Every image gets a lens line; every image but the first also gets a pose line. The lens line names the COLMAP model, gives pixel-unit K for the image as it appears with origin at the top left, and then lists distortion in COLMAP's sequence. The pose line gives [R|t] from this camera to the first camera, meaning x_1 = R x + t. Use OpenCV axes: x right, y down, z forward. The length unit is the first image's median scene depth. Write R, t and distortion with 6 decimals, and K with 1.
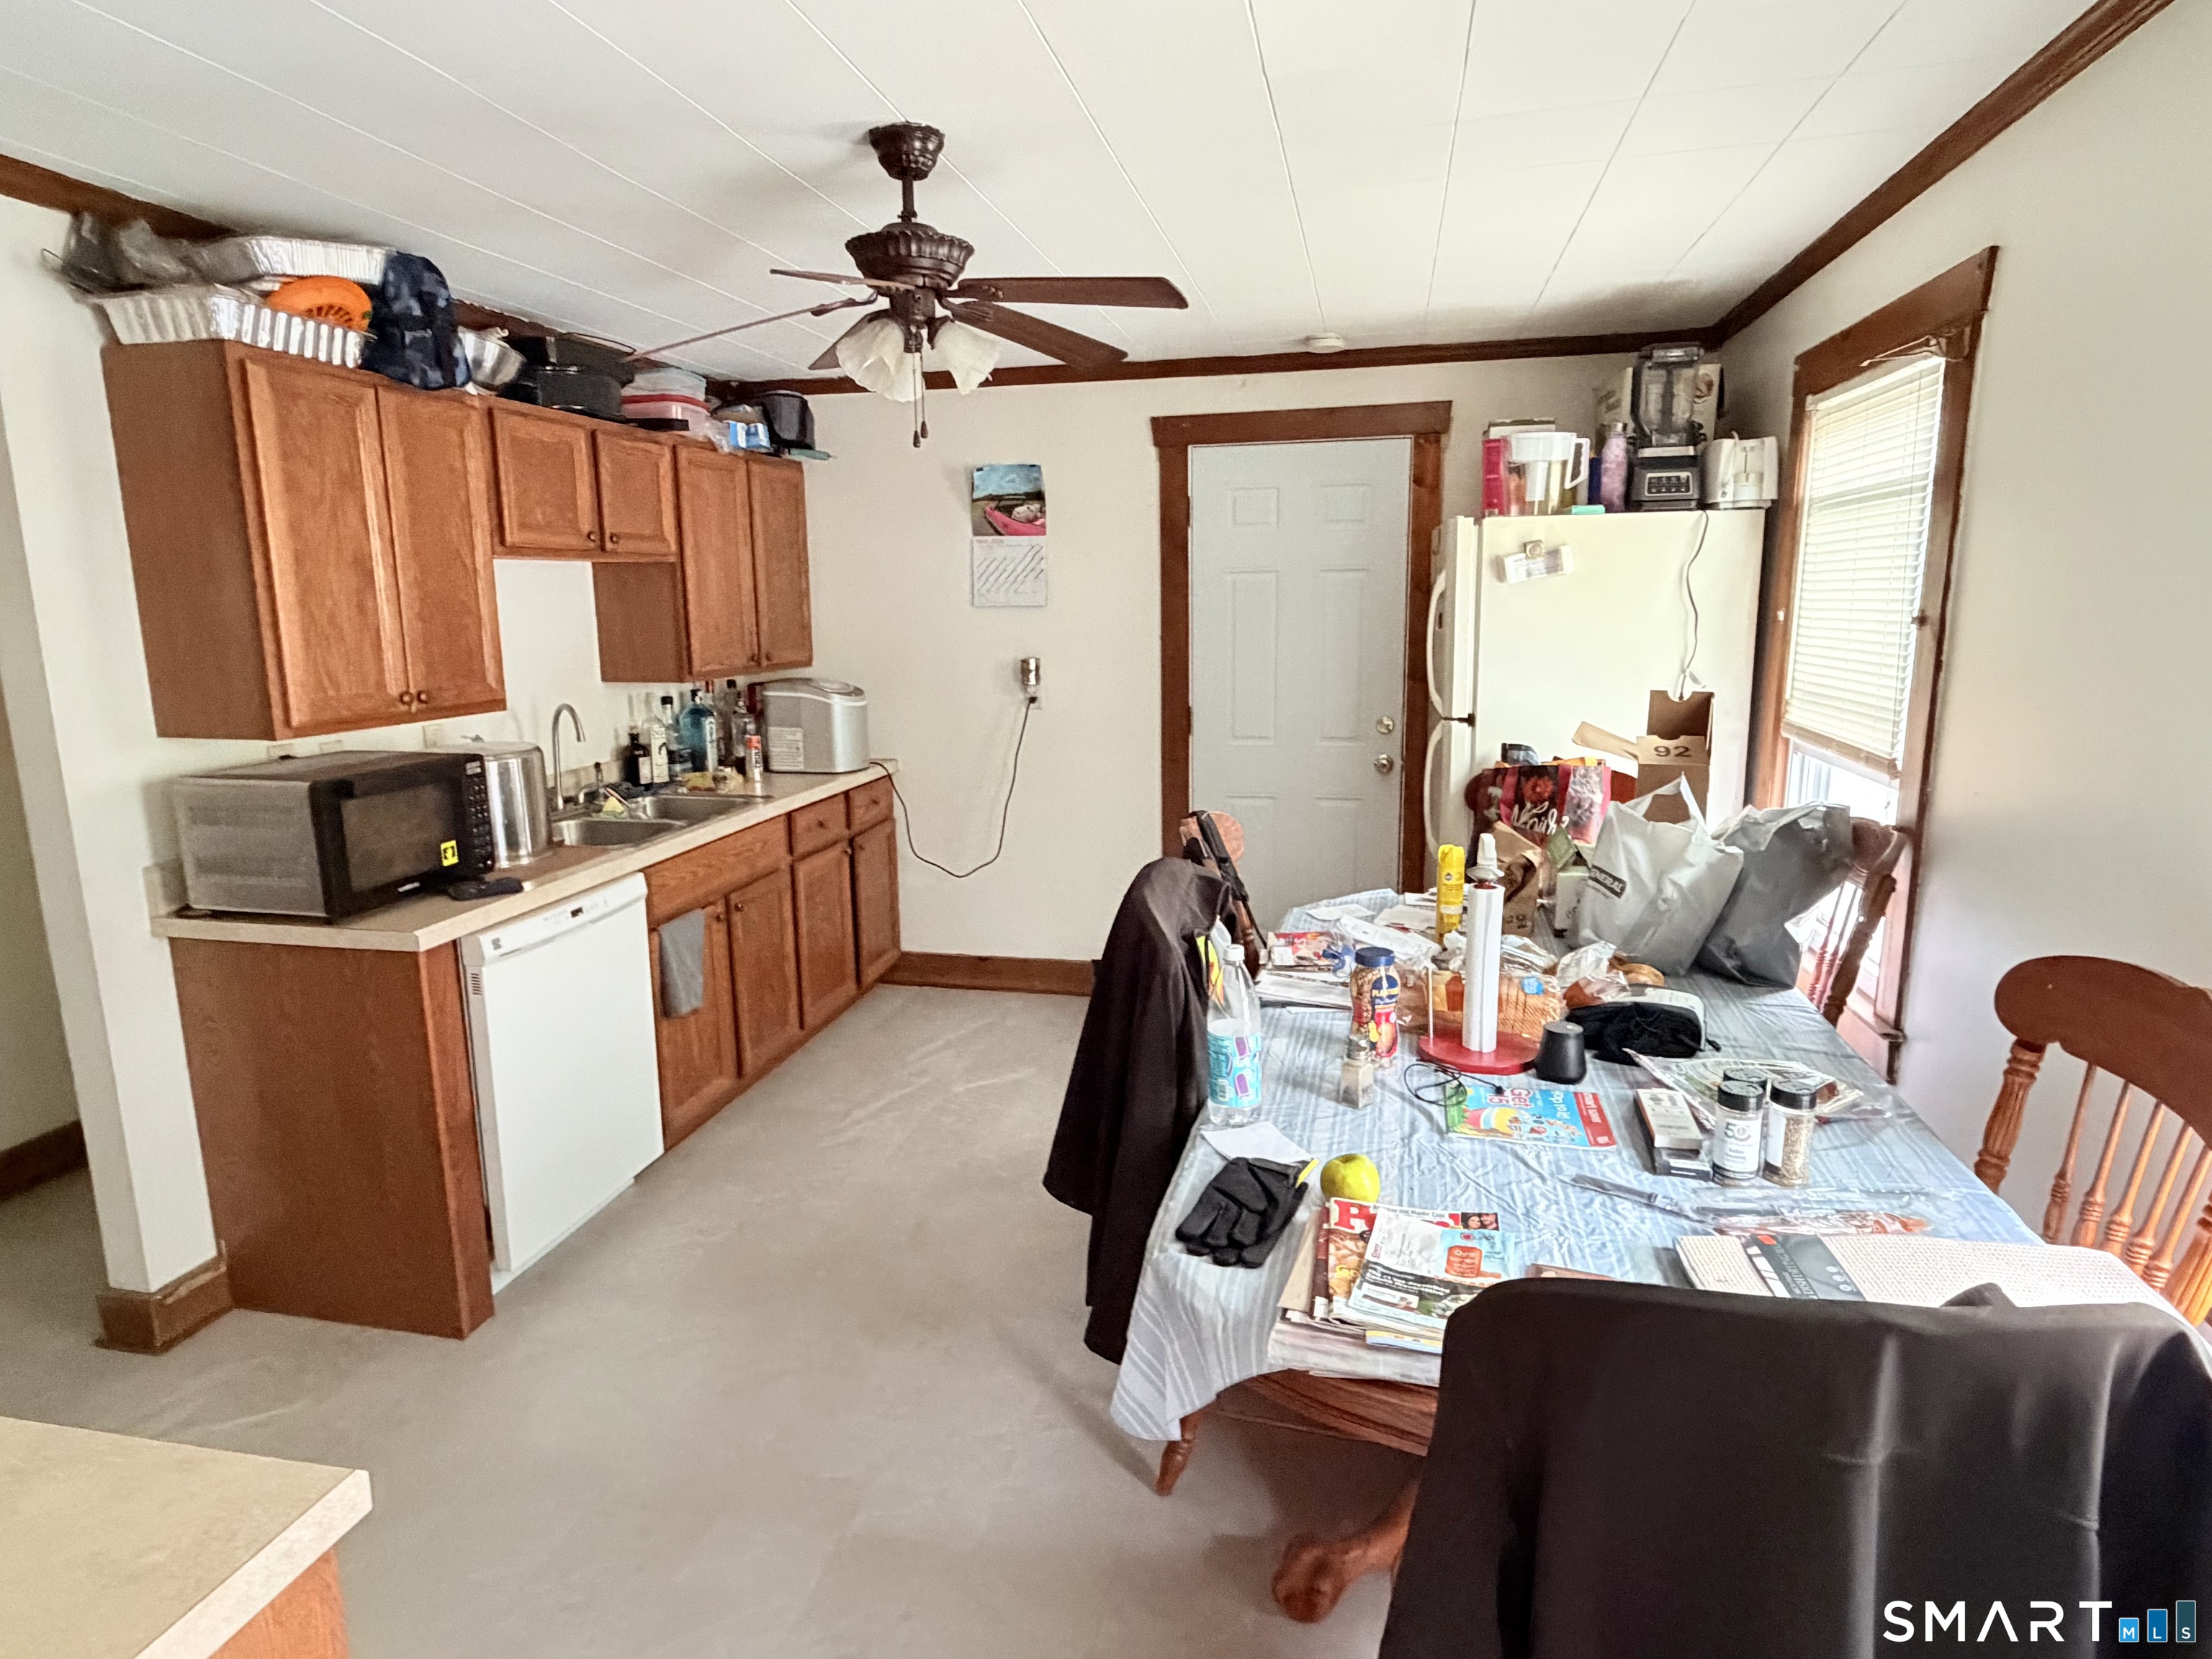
lens RADIAL K [[1238.2, 0, 1106.4], [0, 1238.2, 827.4], [0, 0, 1]] dist [0.001833, 0.000117]
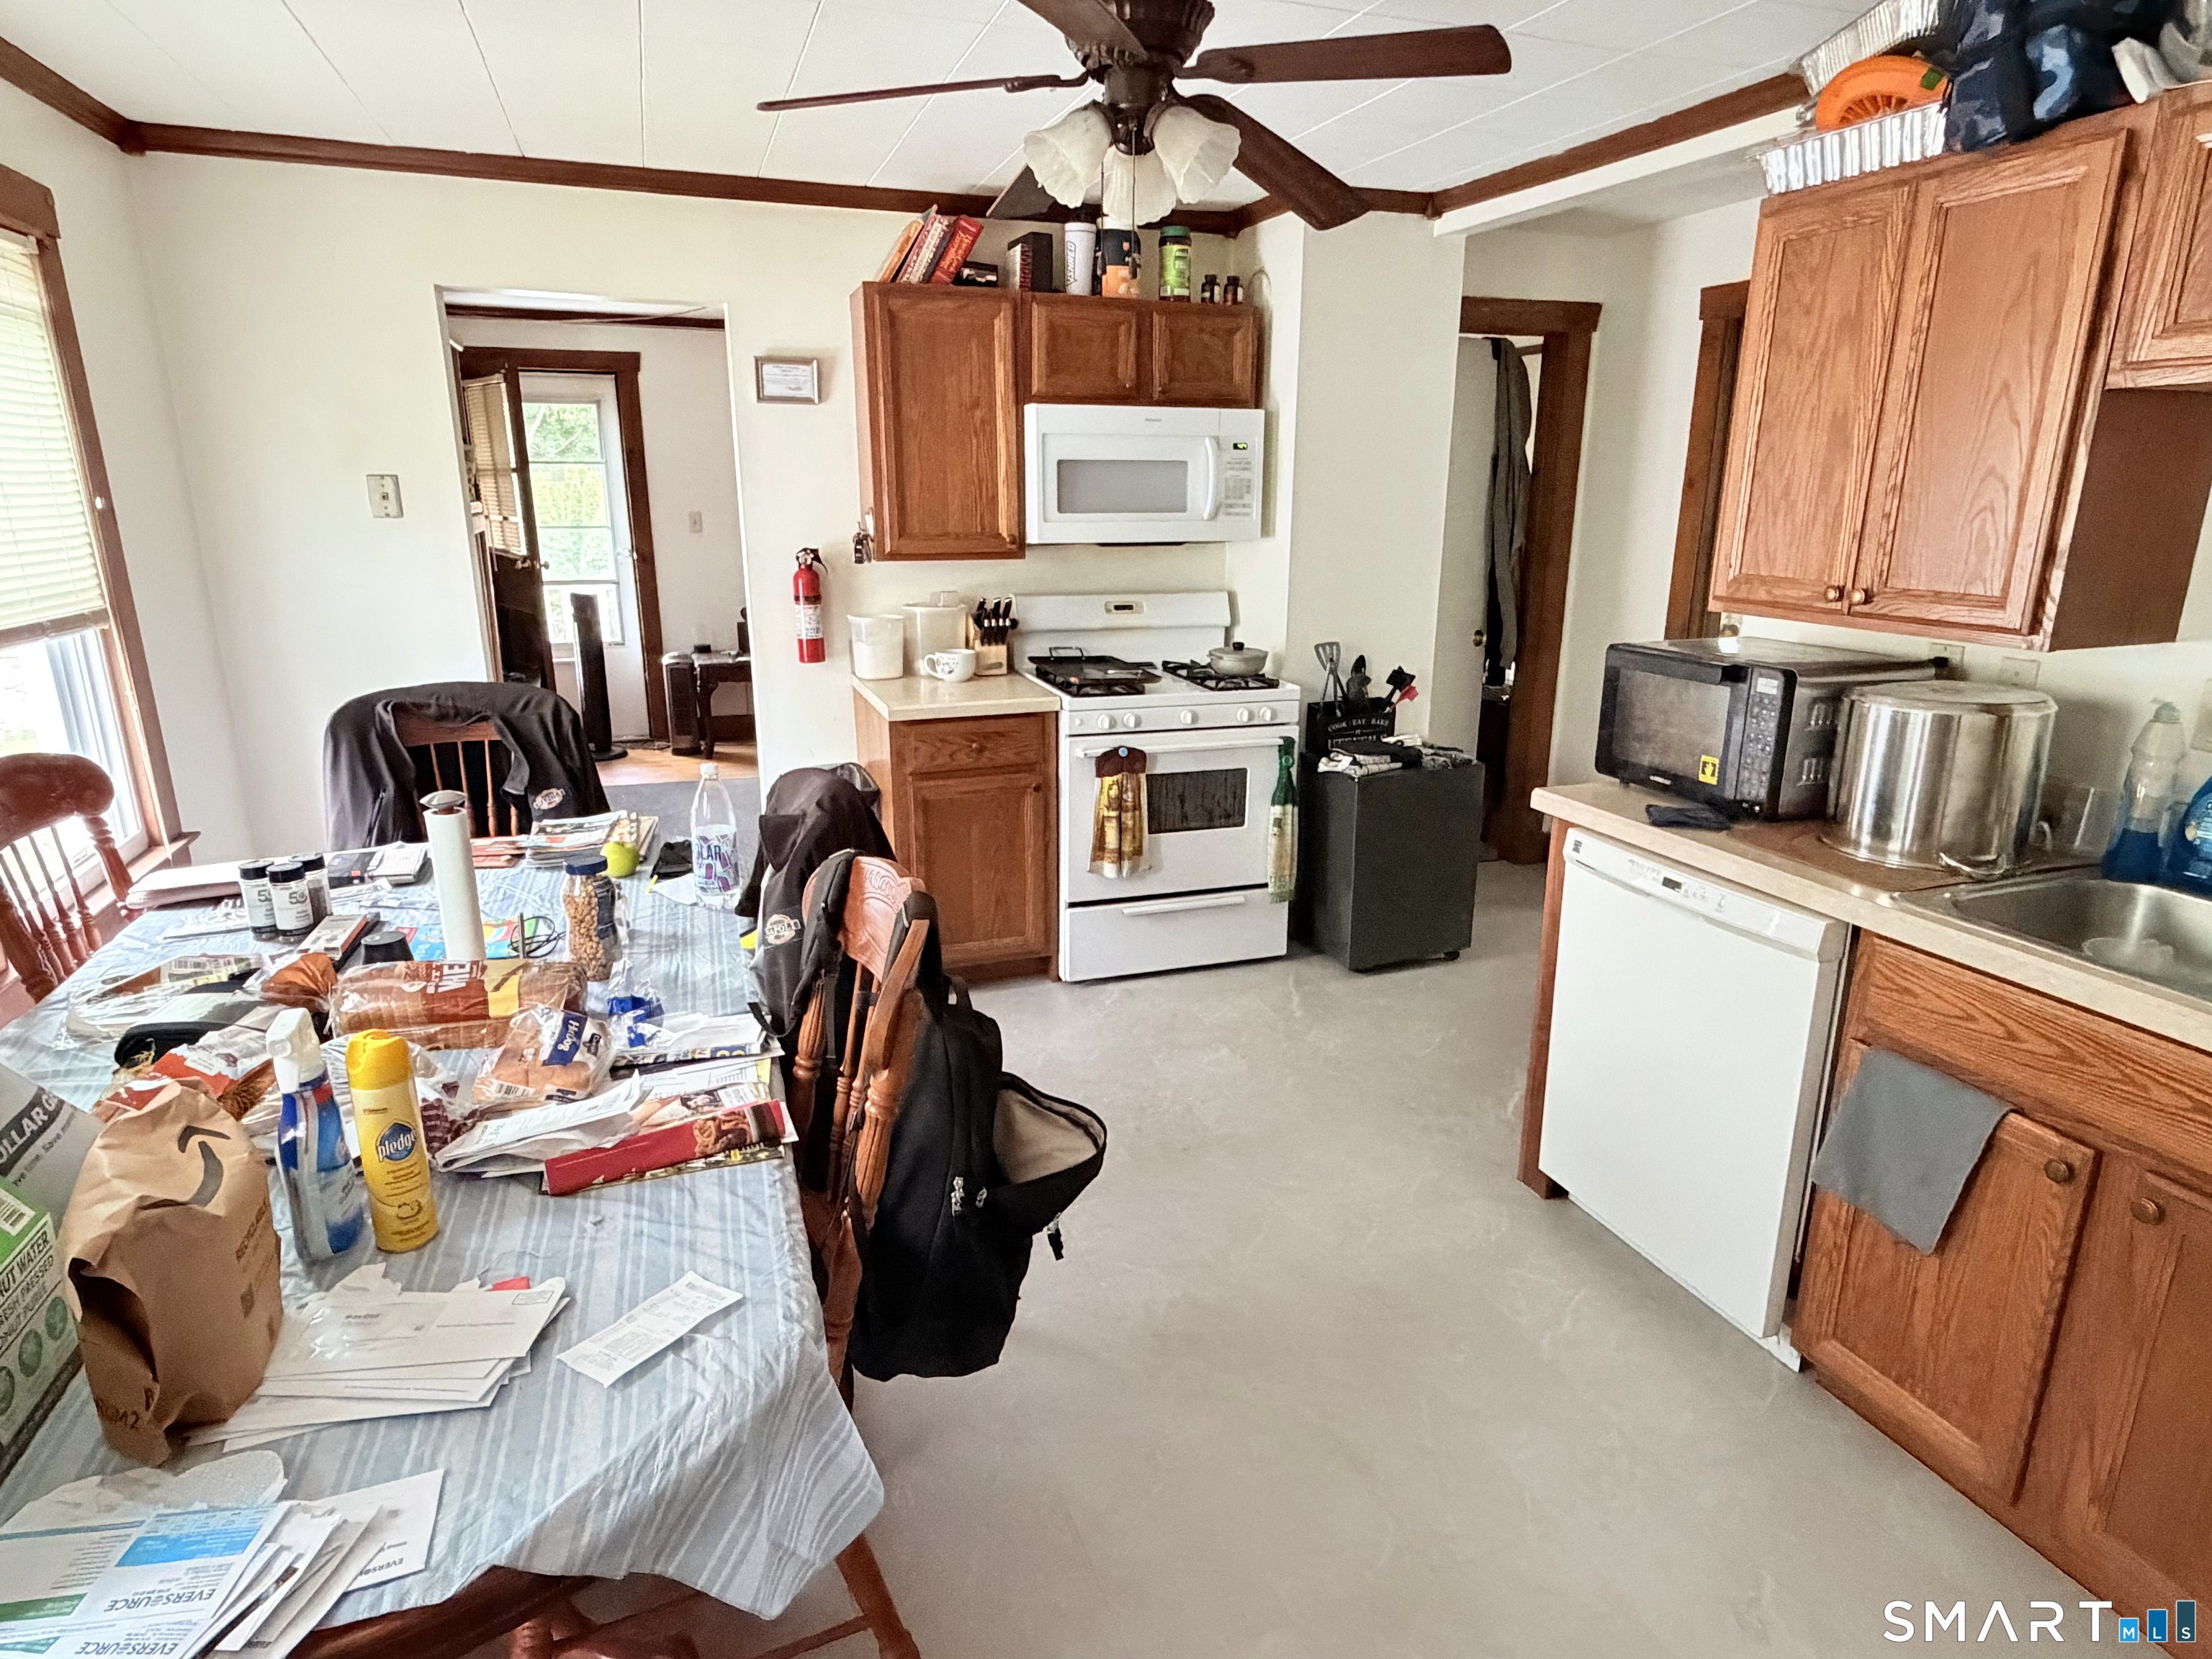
lens RADIAL K [[1238.2, 0, 1109.0], [0, 1238.2, 838.9], [0, 0, 1]] dist [0.001833, 0.000117]
pose [[-0.852518, 0.153348, -0.499697, 0.263456], [-0.086140, 0.901707, 0.423679, -0.264781], [0.515551, 0.404238, -0.755512, 1.455518]]
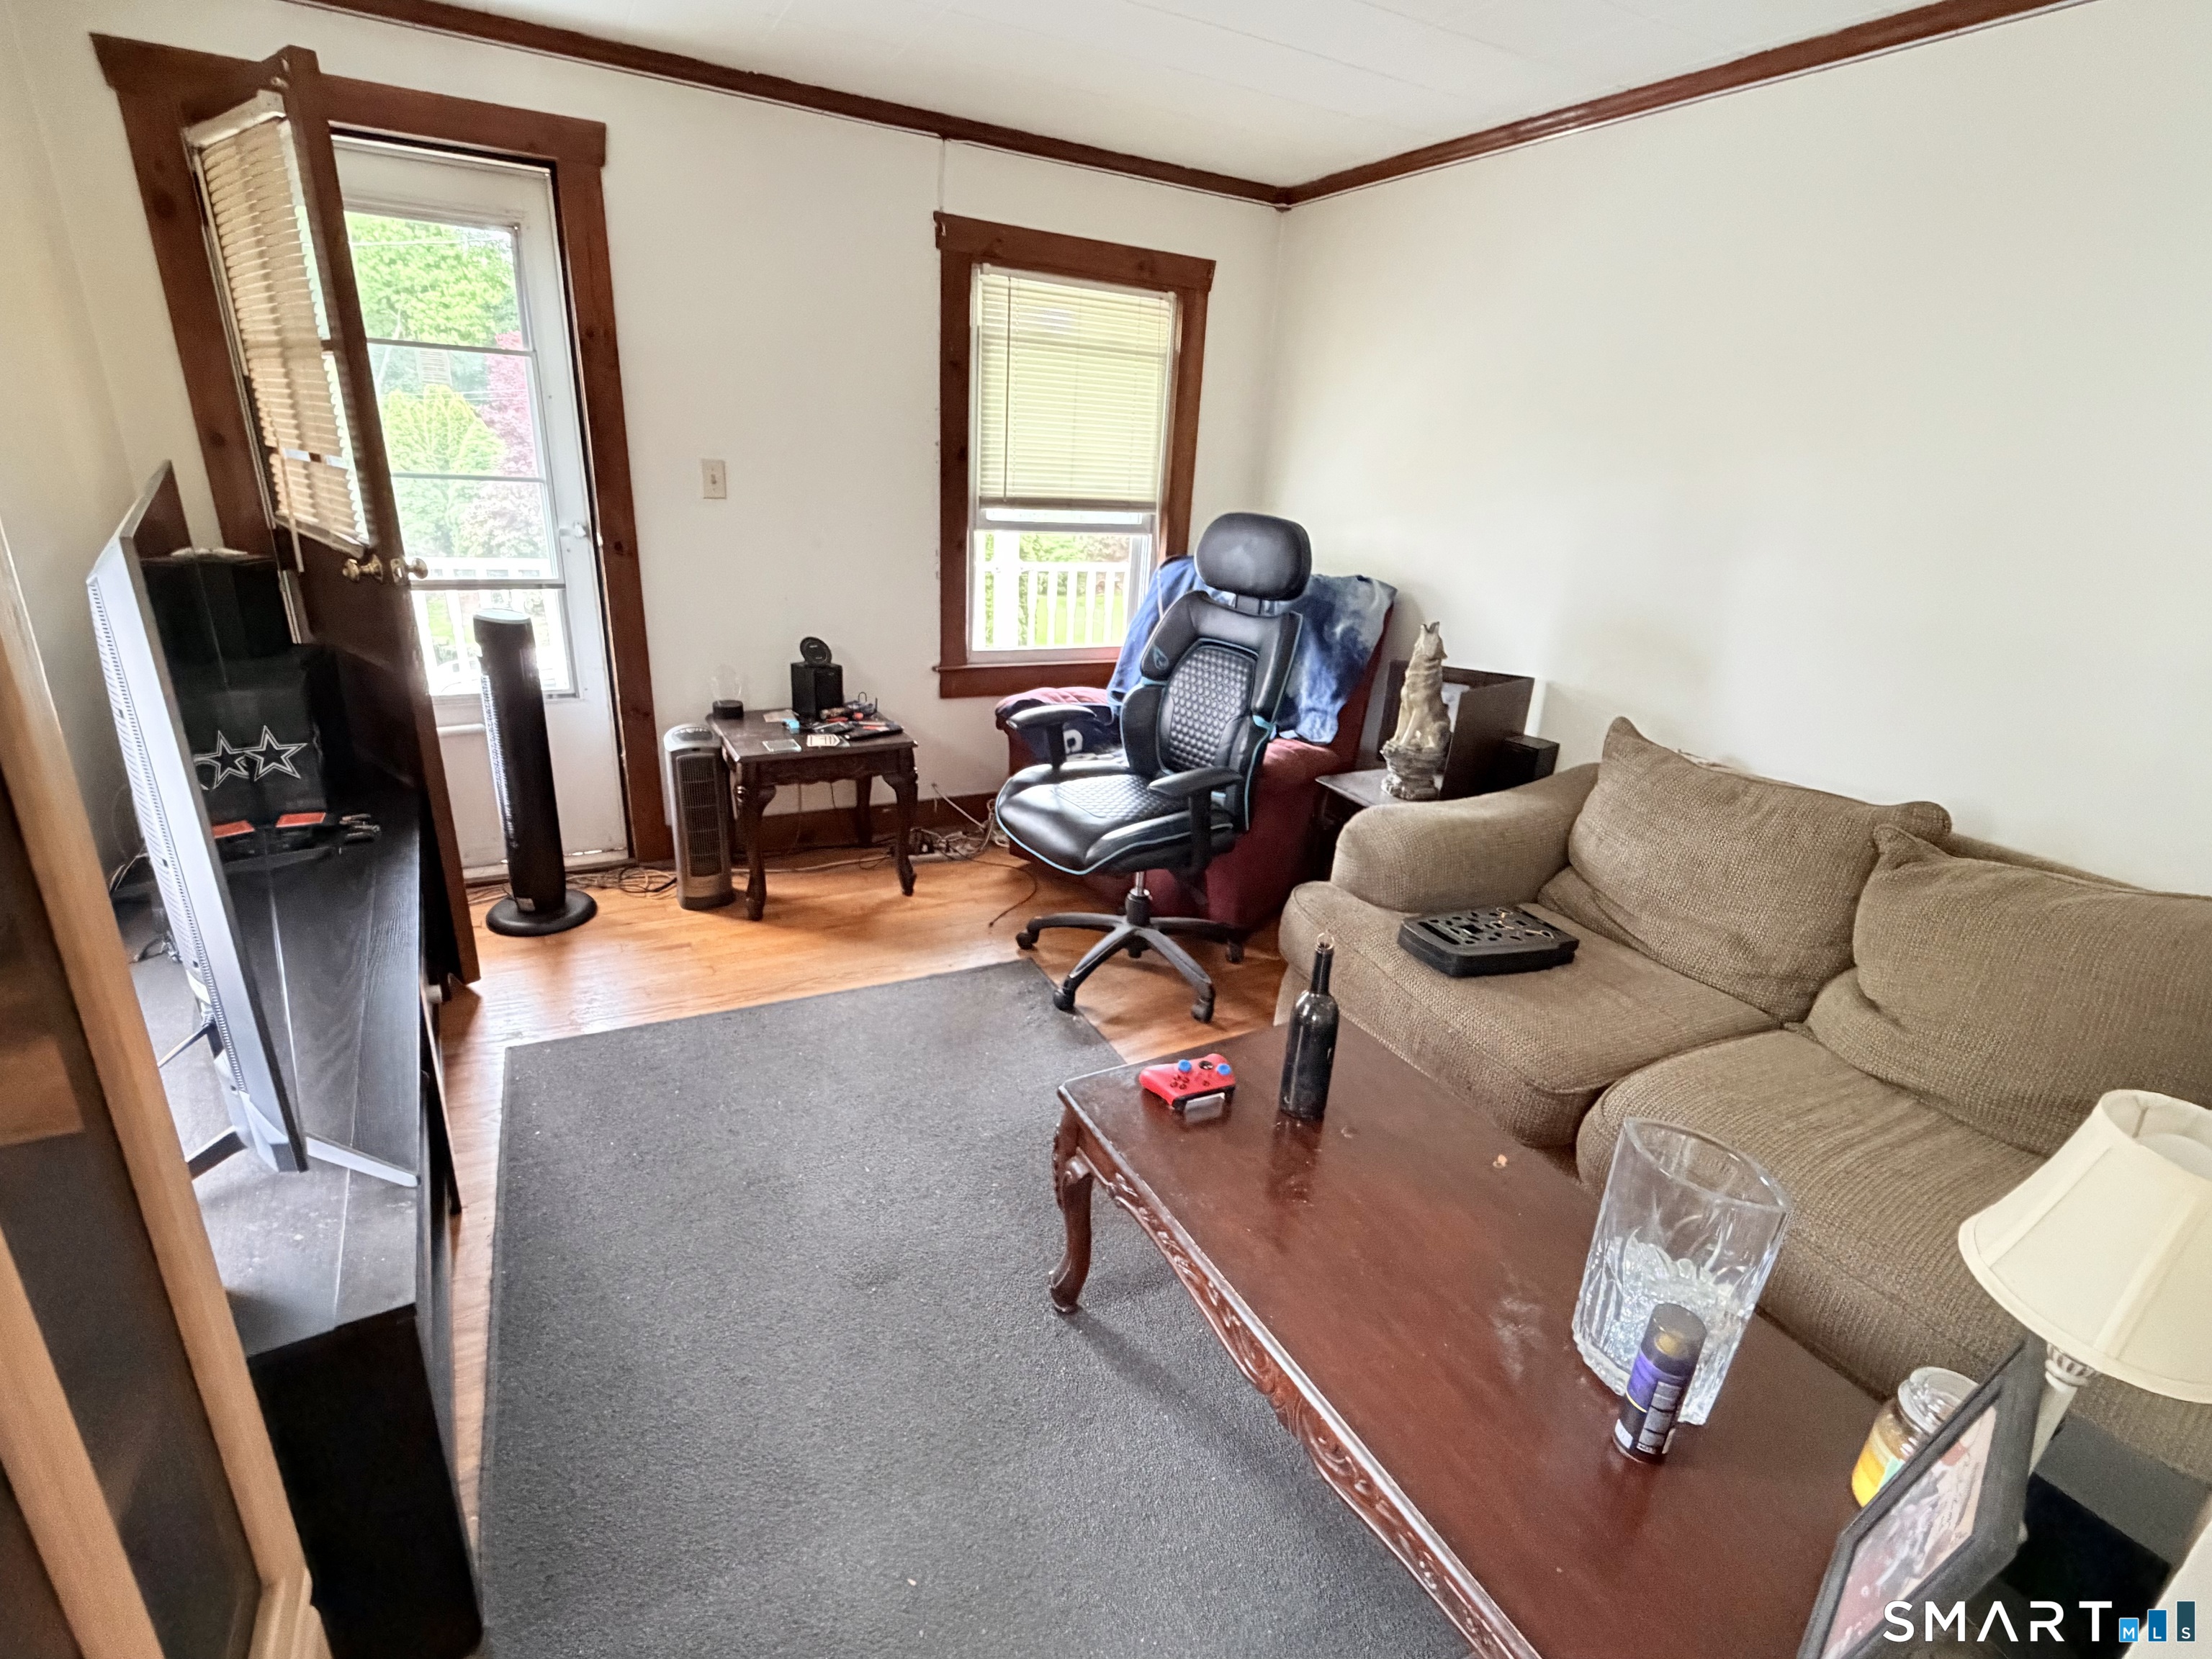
lens RADIAL K [[1028.7, 0, 1101.7], [0, 1028.7, 841.0], [0, 0, 1]] dist [0.021113, 0.000050]
pose [[-0.773517, 0.195149, -0.602982, 0.150459], [-0.154768, 0.864446, 0.478309, -0.104933], [0.614587, 0.463303, -0.638461, 0.663190]]
